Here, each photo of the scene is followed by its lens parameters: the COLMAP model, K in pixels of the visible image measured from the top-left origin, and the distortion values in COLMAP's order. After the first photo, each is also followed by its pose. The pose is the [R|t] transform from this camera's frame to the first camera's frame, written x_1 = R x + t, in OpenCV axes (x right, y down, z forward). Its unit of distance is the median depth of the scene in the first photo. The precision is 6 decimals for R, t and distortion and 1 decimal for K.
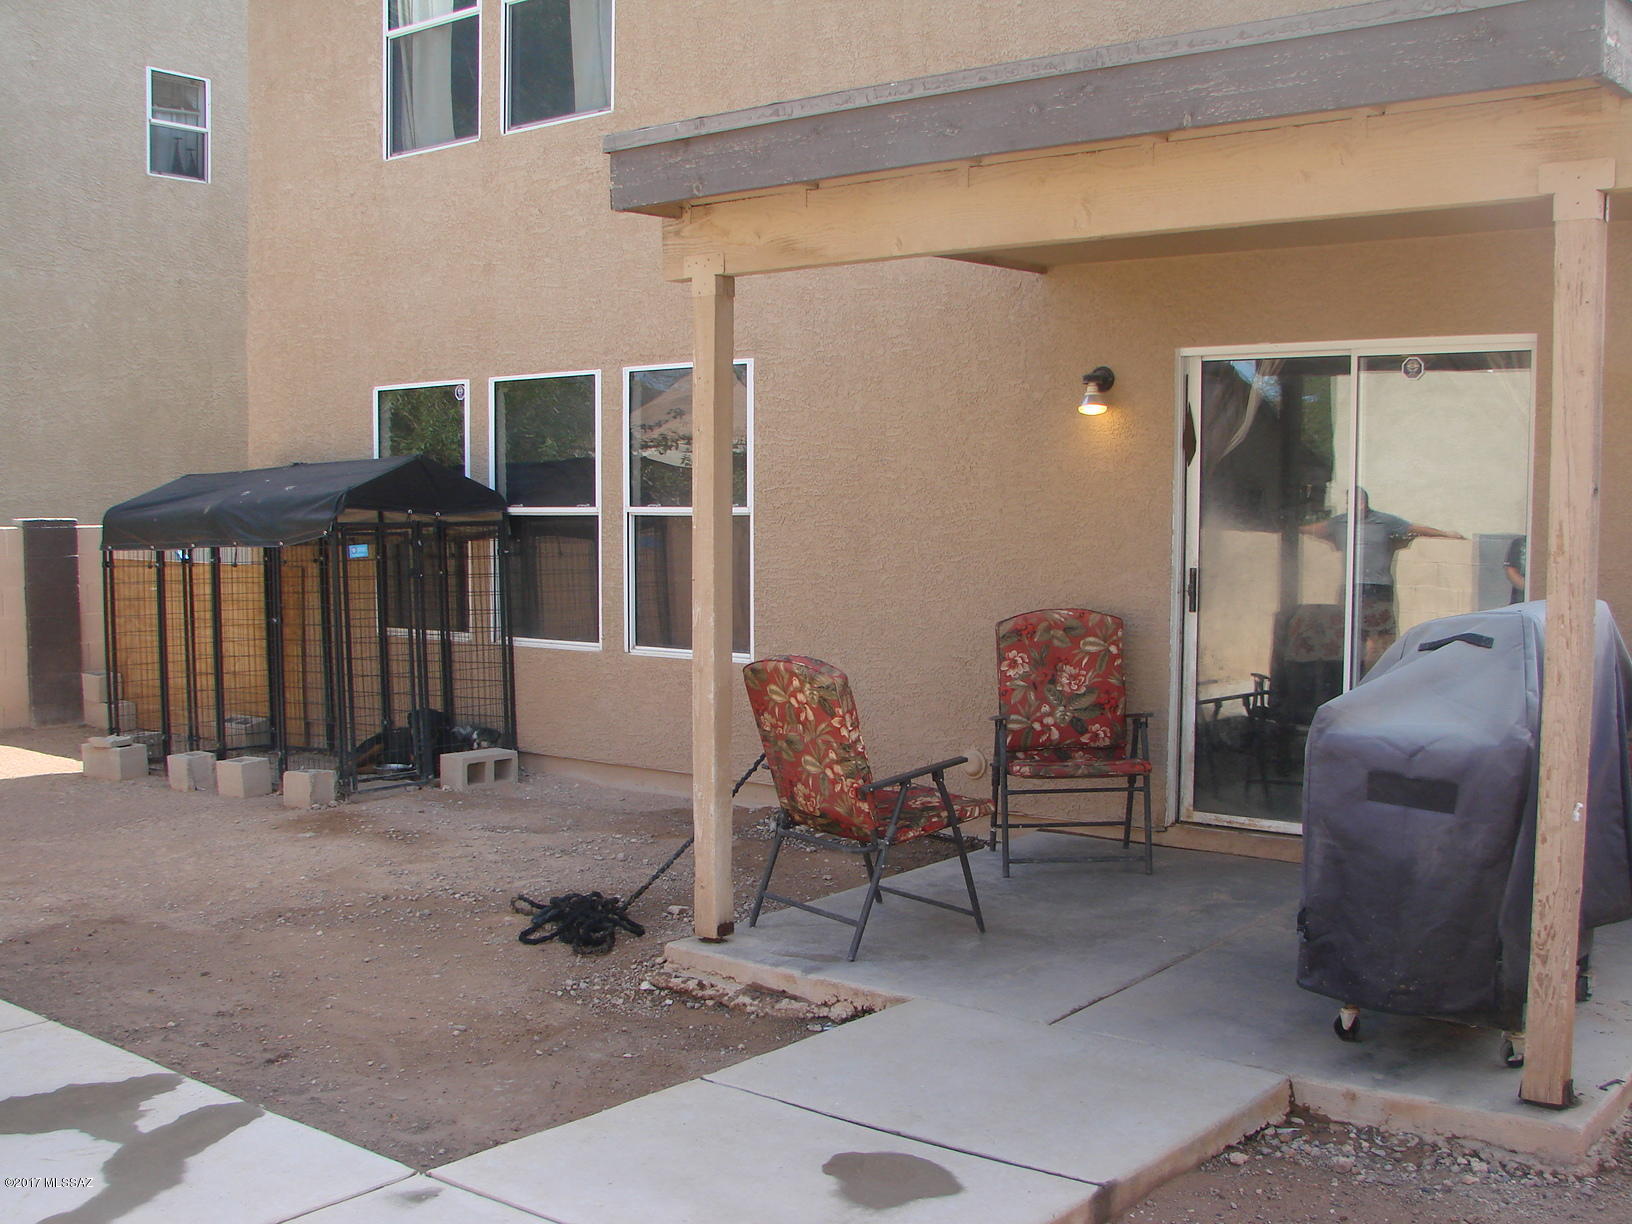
lens RADIAL K [[1756.4, 0, 845.8], [0, 1756.4, 650.5], [0, 0, 1]] dist [-0.216172, 0.273046]
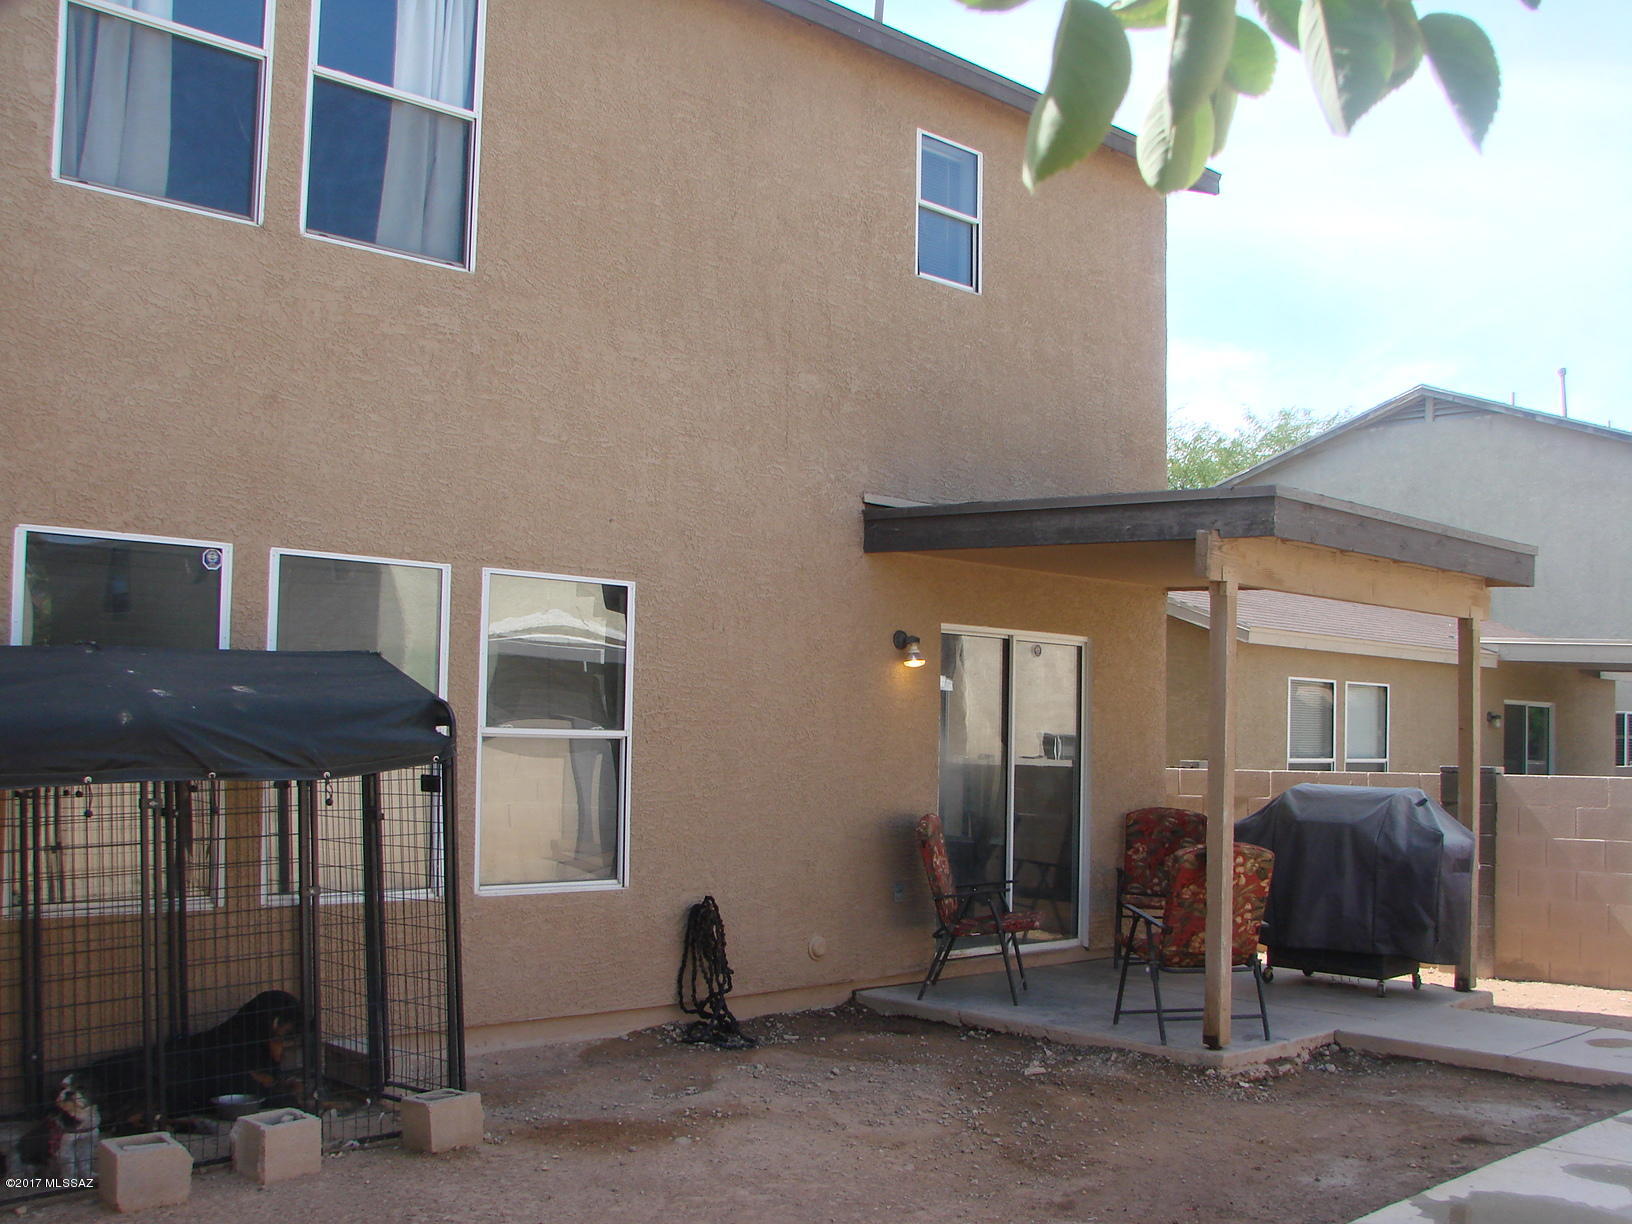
lens RADIAL K [[1756.4, 0, 845.8], [0, 1756.4, 650.5], [0, 0, 1]] dist [-0.216172, 0.273046]
pose [[0.117392, 0.049352, 0.991859, -0.958068], [0.062175, 0.996440, -0.056939, -0.058771], [-0.991137, 0.068353, 0.113906, 0.711111]]
